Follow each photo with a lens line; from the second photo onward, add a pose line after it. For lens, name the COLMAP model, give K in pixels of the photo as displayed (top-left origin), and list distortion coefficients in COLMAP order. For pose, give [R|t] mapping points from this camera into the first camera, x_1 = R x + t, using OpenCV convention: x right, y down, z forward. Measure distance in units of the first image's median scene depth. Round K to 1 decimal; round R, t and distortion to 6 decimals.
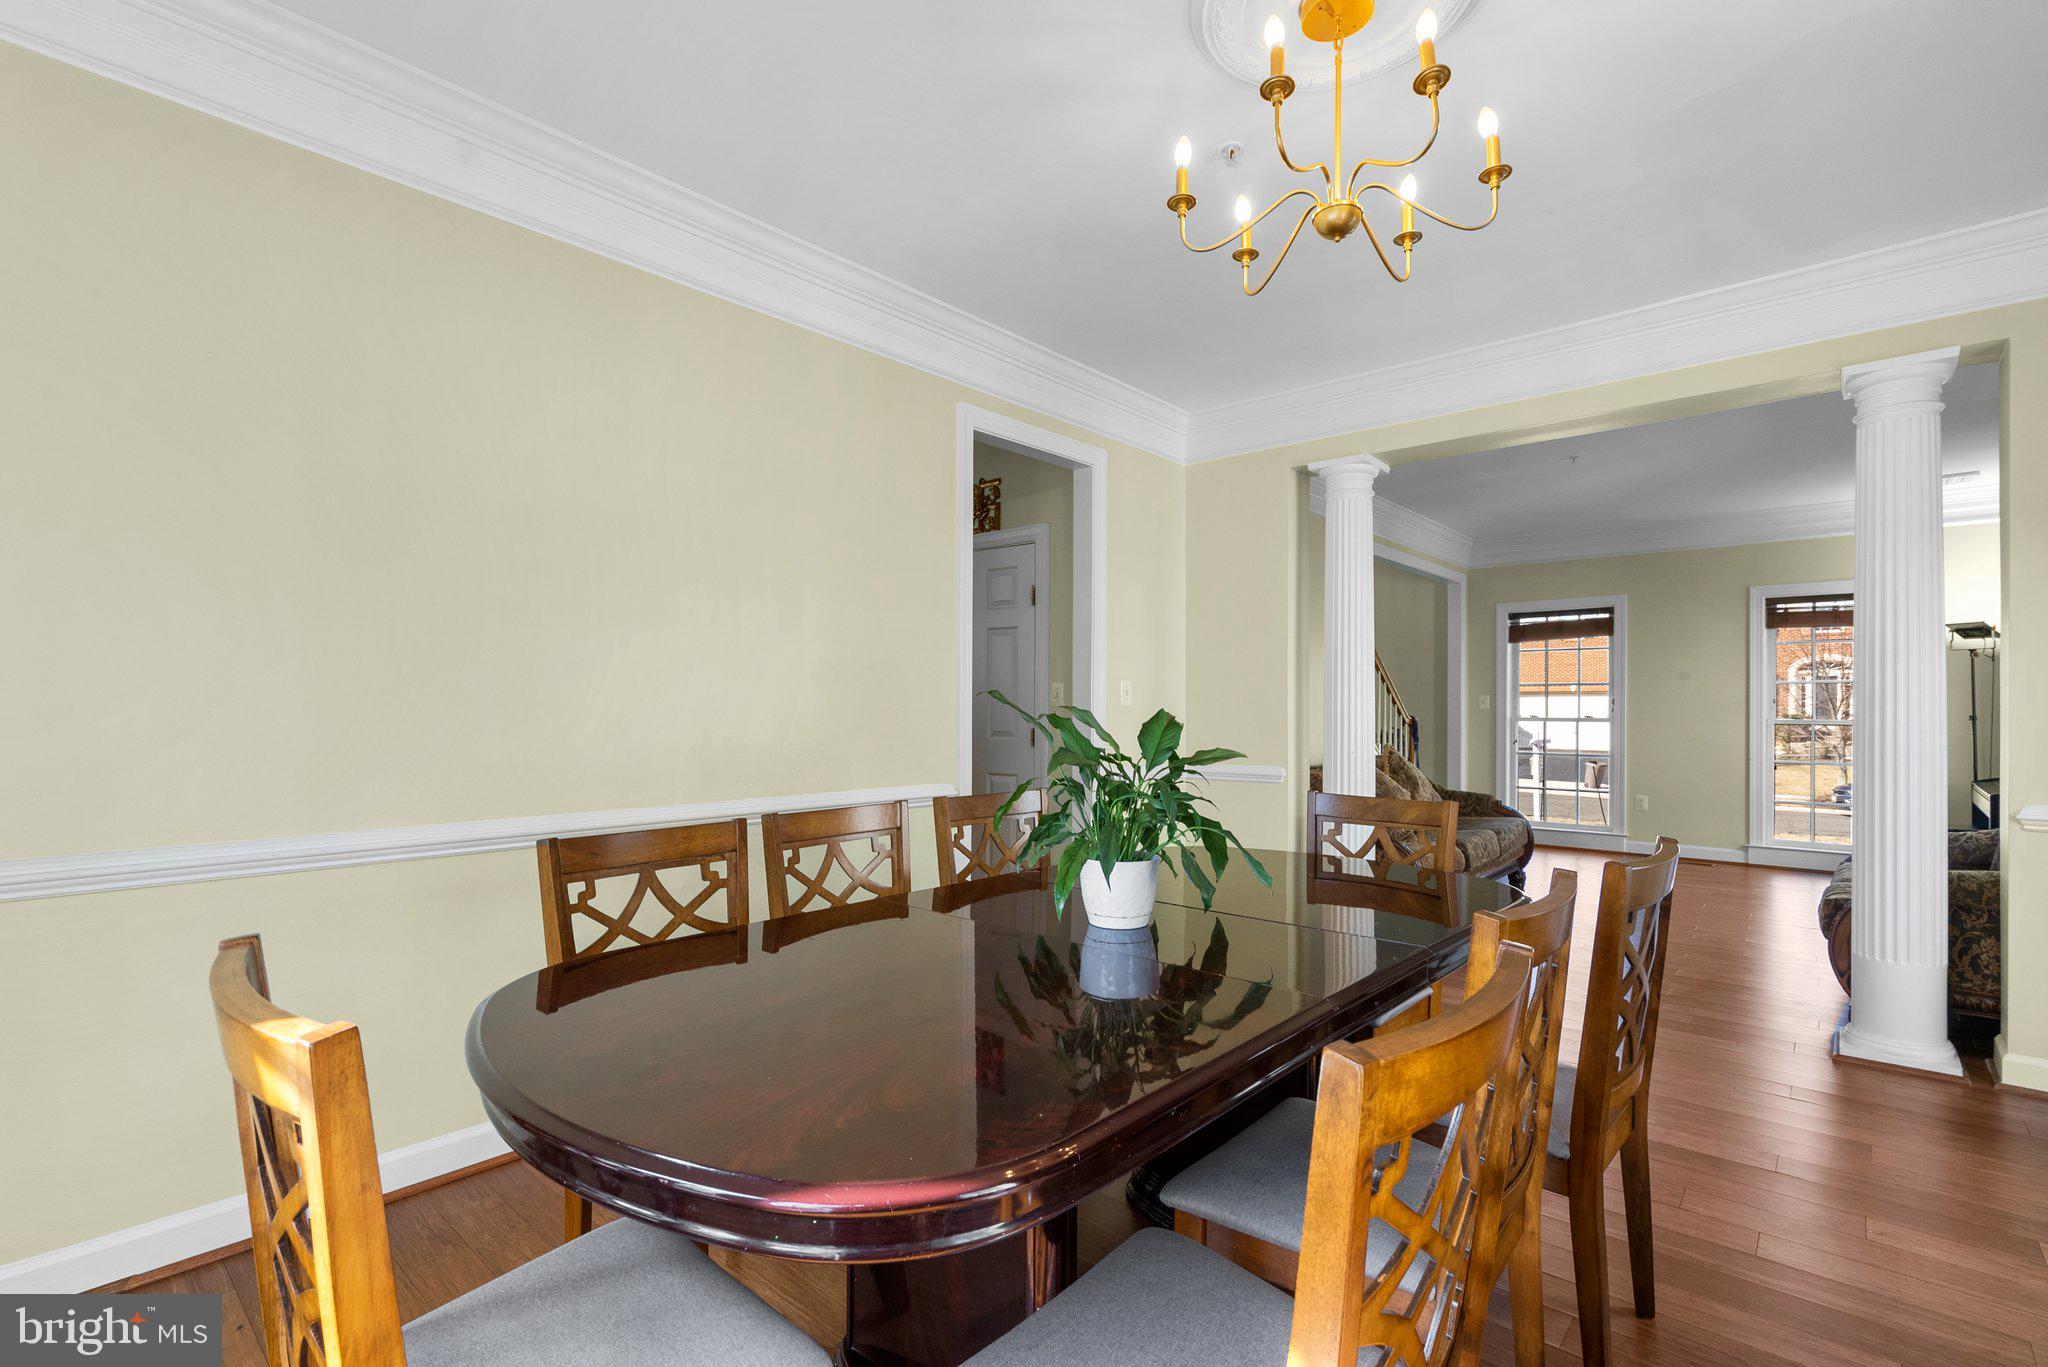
lens RADIAL K [[934.1, 0, 1017.1], [0, 934.1, 711.9], [0, 0, 1]] dist [-0.001333, 0.000071]
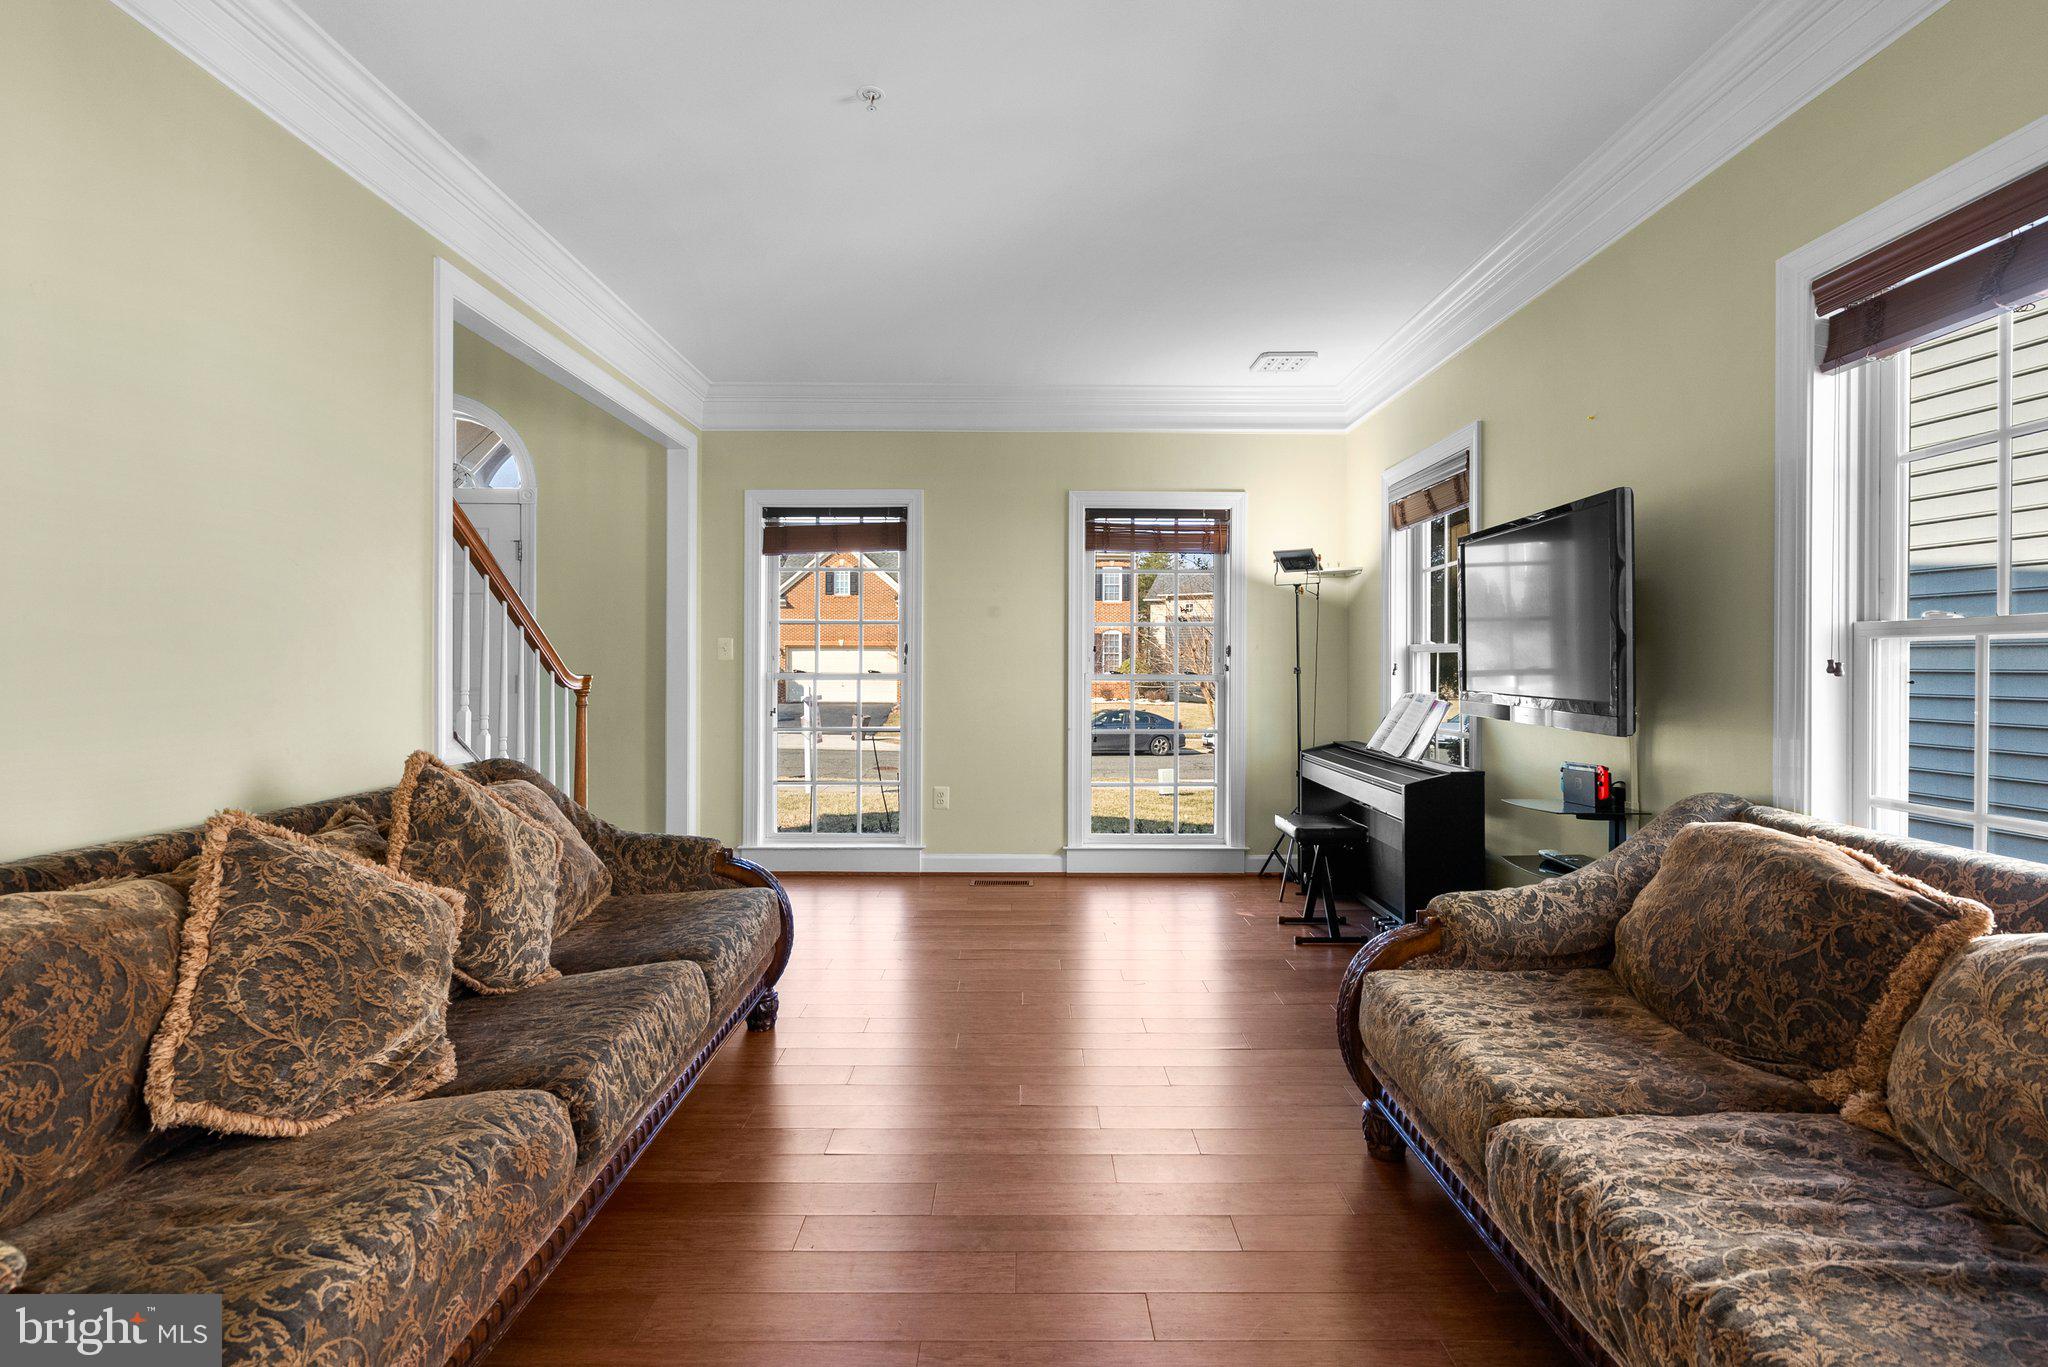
lens RADIAL K [[934.1, 0, 1023.7], [0, 934.1, 672.7], [0, 0, 1]] dist [-0.001333, 0.000071]
pose [[0.748089, -0.009235, 0.663534, 0.254579], [0.001064, 0.999919, 0.012717, -0.002424], [-0.663598, -0.008808, 0.748038, 0.438858]]
